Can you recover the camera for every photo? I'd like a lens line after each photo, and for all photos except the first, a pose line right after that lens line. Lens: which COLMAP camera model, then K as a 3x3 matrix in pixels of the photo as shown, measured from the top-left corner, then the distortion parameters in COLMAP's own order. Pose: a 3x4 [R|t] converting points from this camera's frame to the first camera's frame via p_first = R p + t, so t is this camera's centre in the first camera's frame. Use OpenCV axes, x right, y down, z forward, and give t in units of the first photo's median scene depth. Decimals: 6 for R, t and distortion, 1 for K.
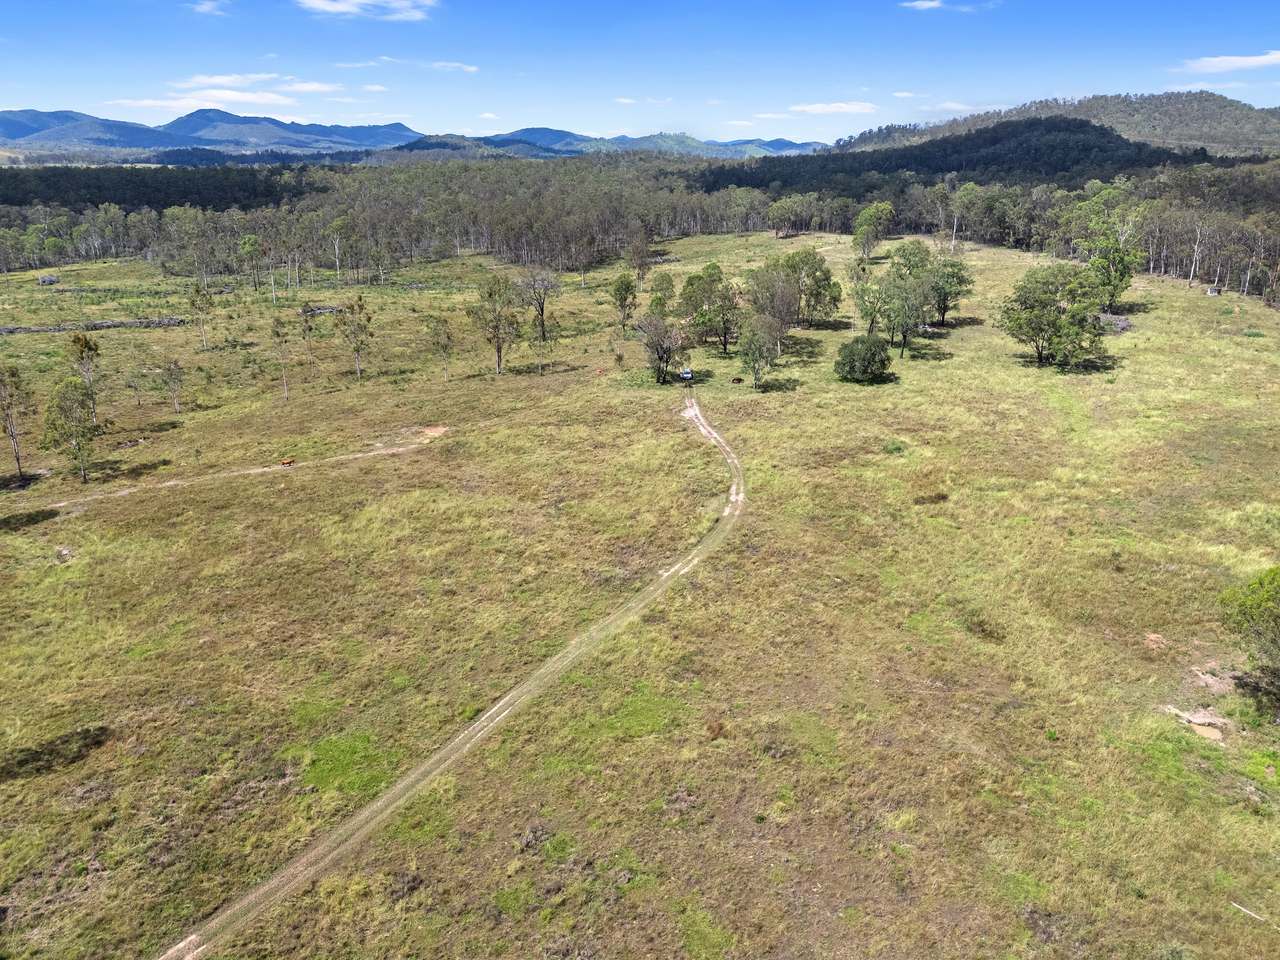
lens RADIAL K [[894.8, 0, 641.6], [0, 894.8, 480.3], [0, 0, 1]] dist [0.047460, 0.000844]
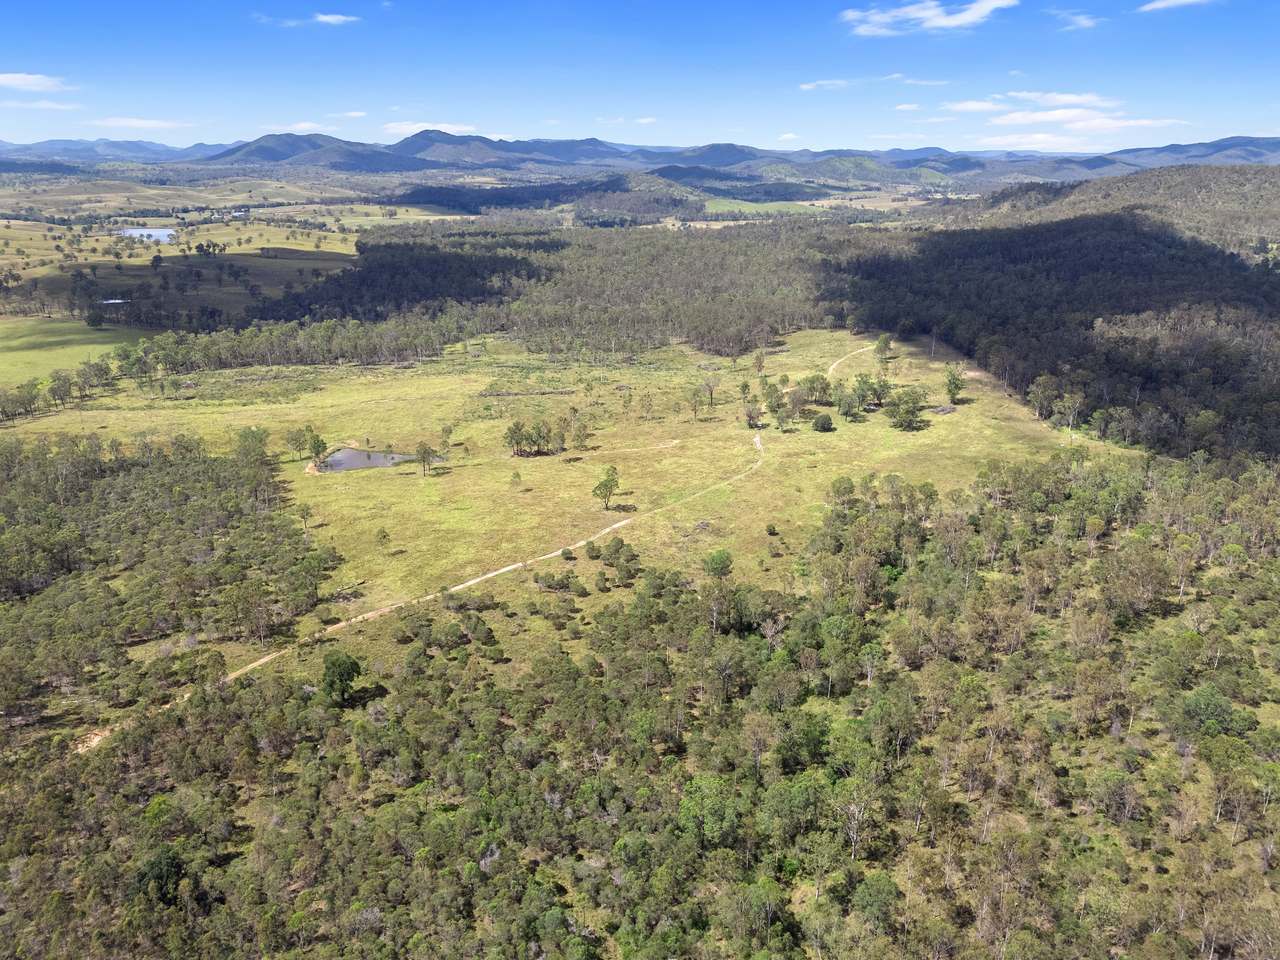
lens RADIAL K [[894.8, 0, 640.2], [0, 894.8, 480.6], [0, 0, 1]] dist [0.047460, 0.000844]
pose [[0.981278, 0.059012, -0.183333, 0.198715], [-0.059347, 0.998231, 0.003660, 0.068559], [0.183225, 0.007289, 0.983044, -1.794642]]
